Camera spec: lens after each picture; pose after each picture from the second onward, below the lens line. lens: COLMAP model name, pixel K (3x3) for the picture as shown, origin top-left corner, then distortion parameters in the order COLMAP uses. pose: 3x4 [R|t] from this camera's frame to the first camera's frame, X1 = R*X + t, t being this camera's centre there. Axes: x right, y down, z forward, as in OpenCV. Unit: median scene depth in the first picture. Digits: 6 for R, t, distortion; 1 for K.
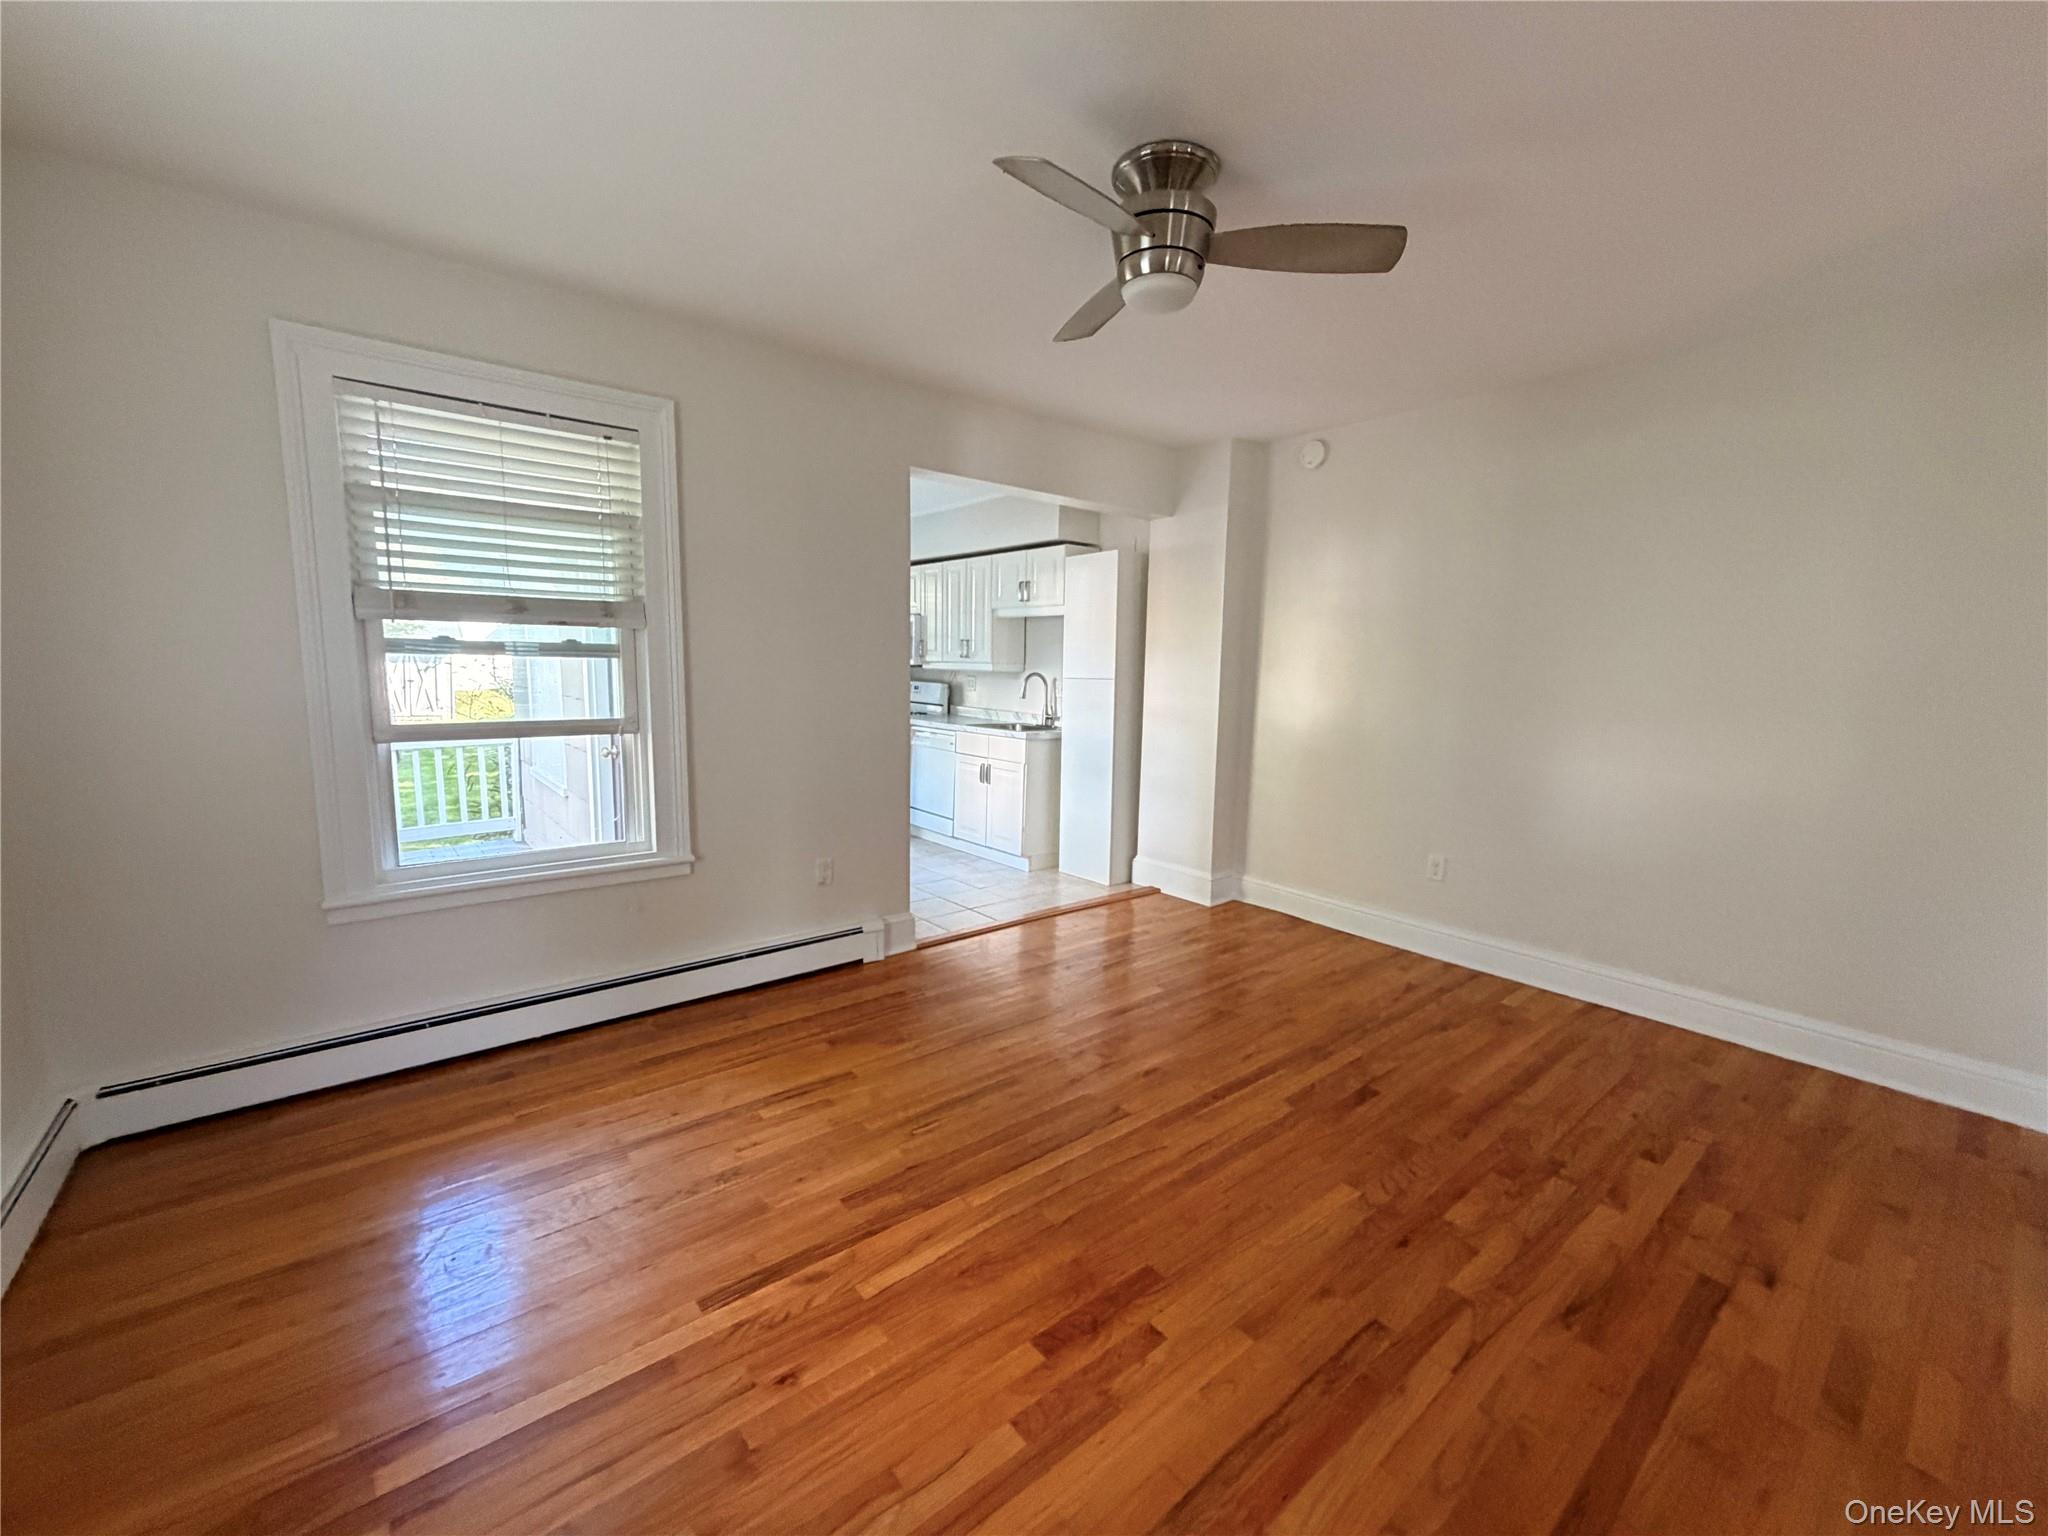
lens RADIAL K [[823.1, 0, 1019.6], [0, 823.1, 770.3], [0, 0, 1]] dist [0.000225, -0.001029]
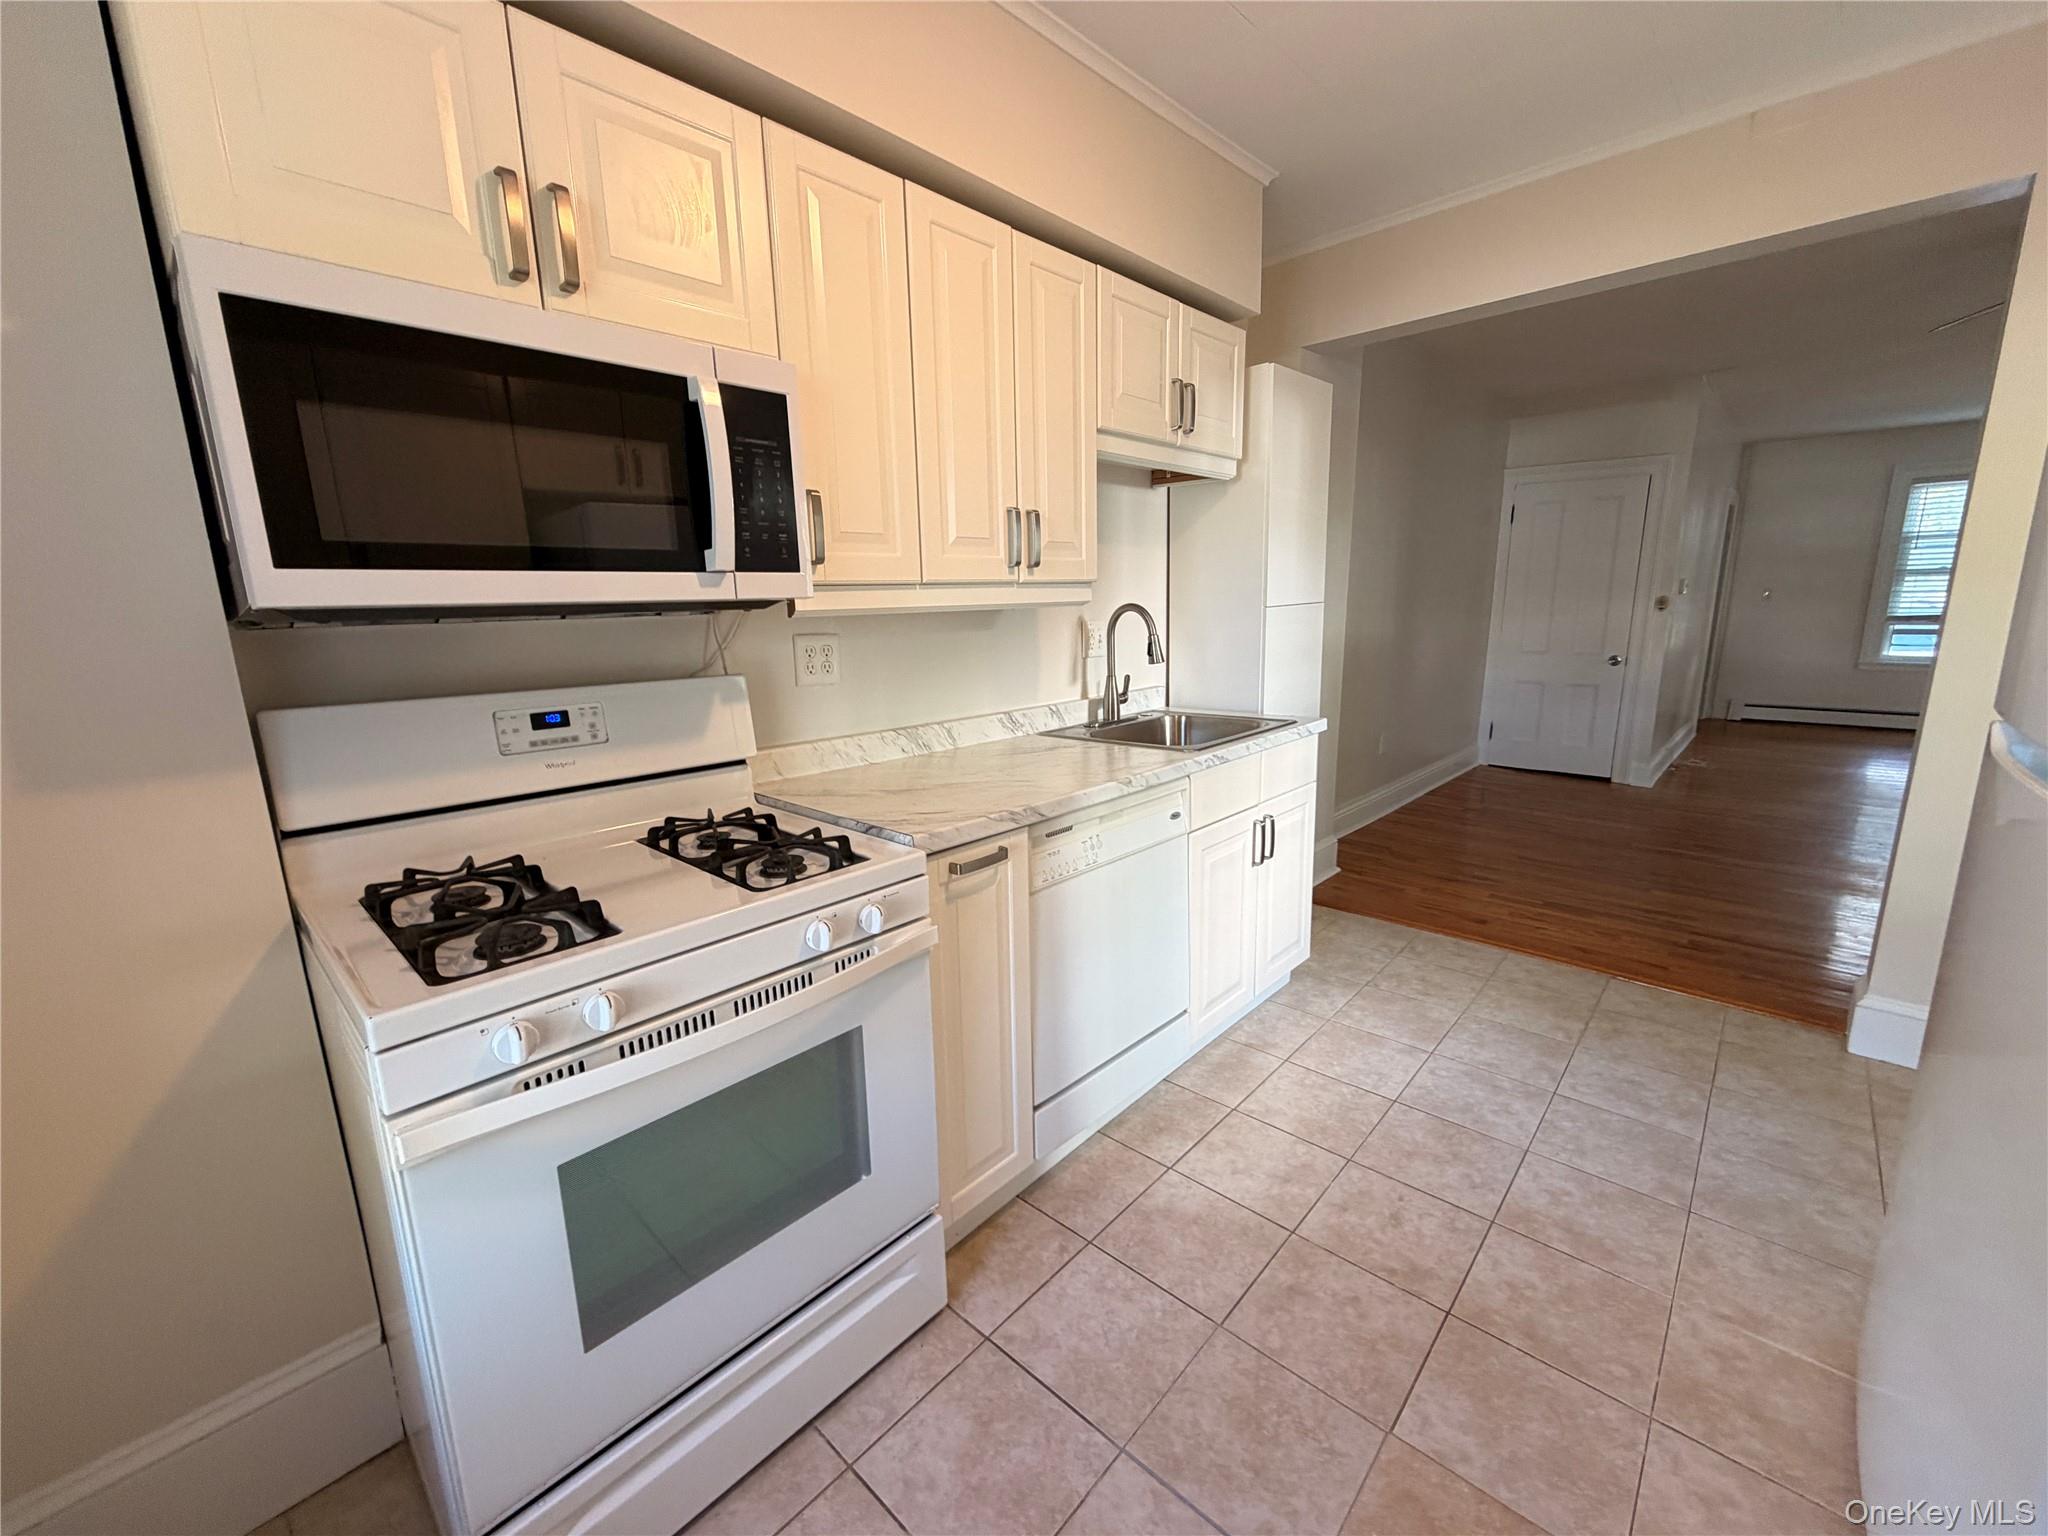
lens RADIAL K [[823.1, 0, 1014.0], [0, 823.1, 768.0], [0, 0, 1]] dist [0.000225, -0.001029]
pose [[-0.124553, -0.219855, 0.967549, -0.929052], [0.147057, 0.960282, 0.237134, -0.330055], [-0.981255, 0.171821, -0.087275, 2.499134]]
